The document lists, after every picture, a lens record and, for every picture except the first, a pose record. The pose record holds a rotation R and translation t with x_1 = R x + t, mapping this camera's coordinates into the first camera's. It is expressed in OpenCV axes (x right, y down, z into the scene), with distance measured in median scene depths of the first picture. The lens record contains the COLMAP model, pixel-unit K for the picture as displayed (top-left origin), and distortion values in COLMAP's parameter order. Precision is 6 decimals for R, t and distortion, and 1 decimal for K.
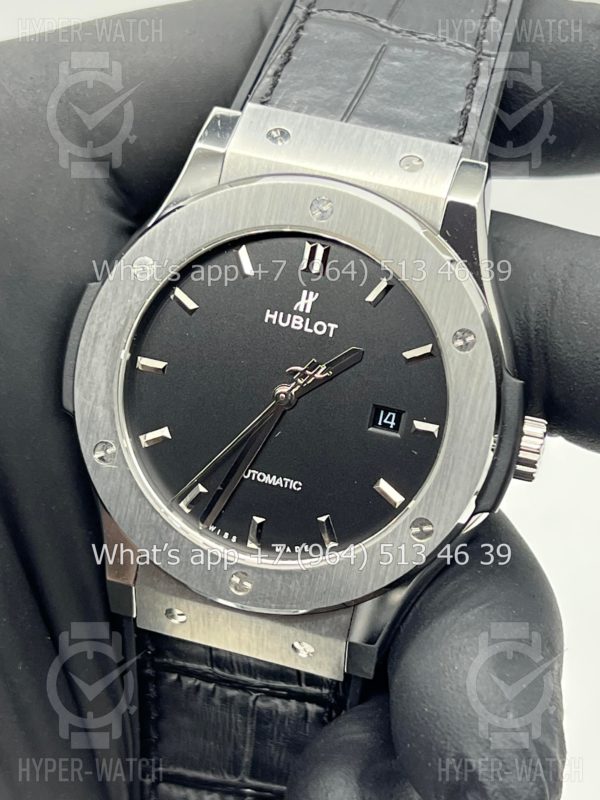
lens RADIAL K [[1825.9, 0, 314.4], [0, 1825.9, 401.3], [0, 0, 1]] dist [0.089003, -0.108393]
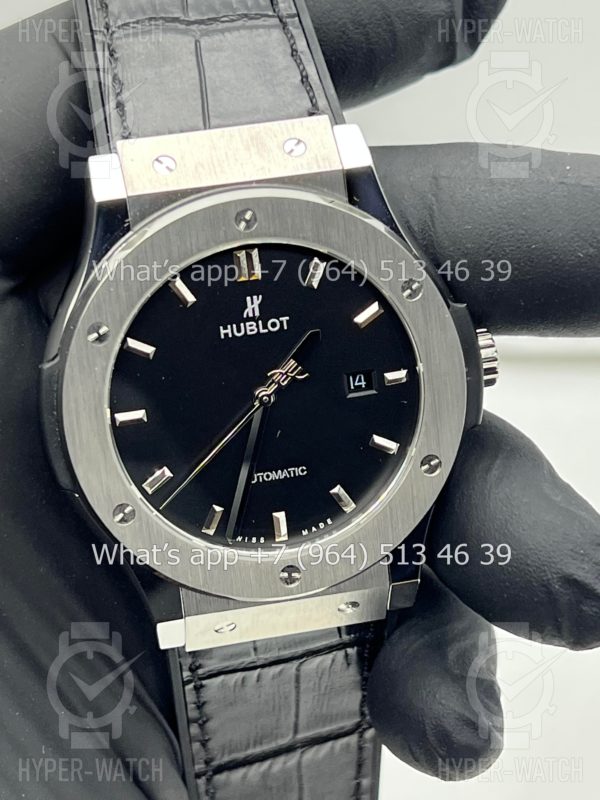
lens RADIAL K [[1825.9, 0, 314.4], [0, 1825.9, 401.3], [0, 0, 1]] dist [0.089003, -0.108393]
pose [[0.881766, -0.377886, 0.282296, -0.286290], [0.344032, 0.924670, 0.163178, -0.161228], [-0.322693, -0.046766, 0.945348, -0.002335]]
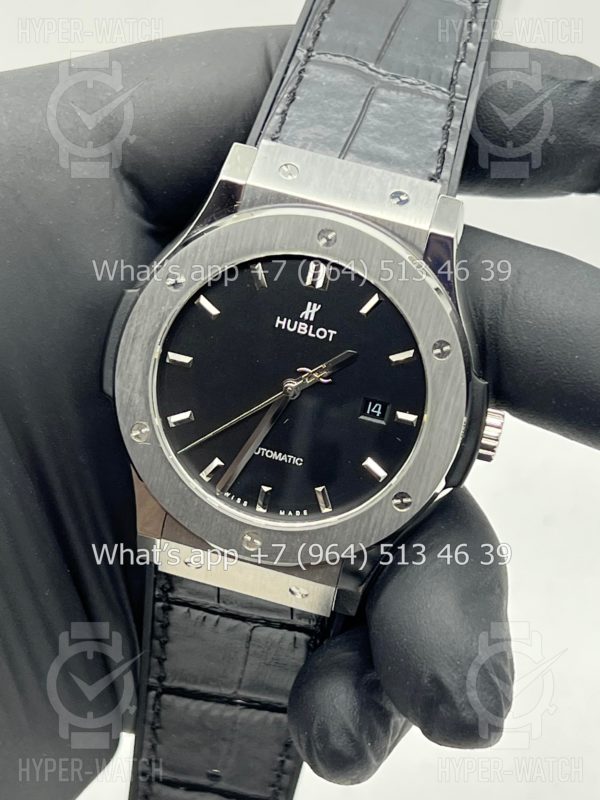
lens RADIAL K [[1825.9, 0, 314.4], [0, 1825.9, 401.3], [0, 0, 1]] dist [0.089003, -0.108393]
pose [[0.997200, 0.015966, 0.073052, -0.088437], [-0.022038, 0.996299, 0.083080, -0.094875], [-0.071455, -0.084457, 0.993862, -0.205675]]
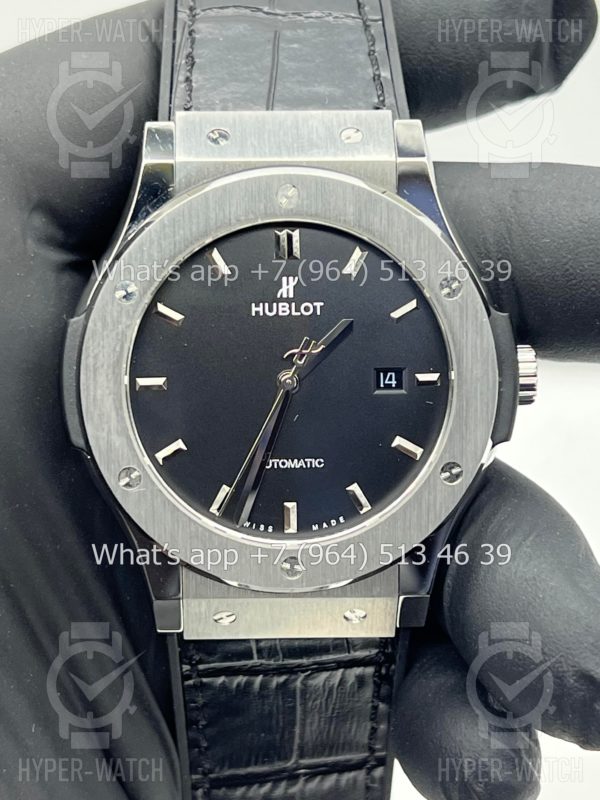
lens RADIAL K [[1825.9, 0, 314.4], [0, 1825.9, 401.3], [0, 0, 1]] dist [0.089003, -0.108393]
pose [[0.949818, -0.239386, 0.201344, -0.210832], [0.237987, 0.970758, 0.031491, -0.020778], [-0.202995, 0.018006, 0.979014, -0.009673]]
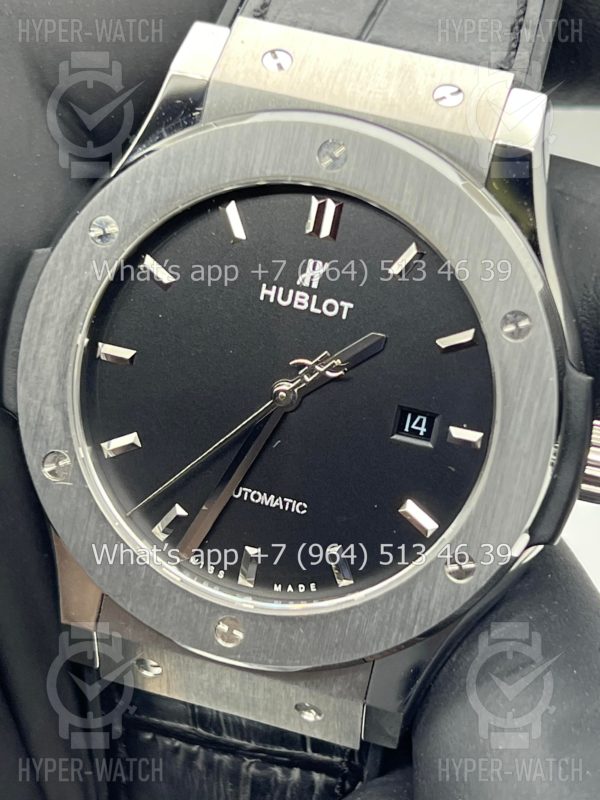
lens RADIAL K [[1902.5, 0, 300.0], [0, 1902.5, 400.0], [0, 0, 1]] dist [0.125667, 0.197092]
pose [[0.999943, -0.000151, -0.010697, -0.001169], [0.000572, 0.999223, 0.039397, -0.032414], [0.010682, -0.039401, 0.999166, 0.183014]]
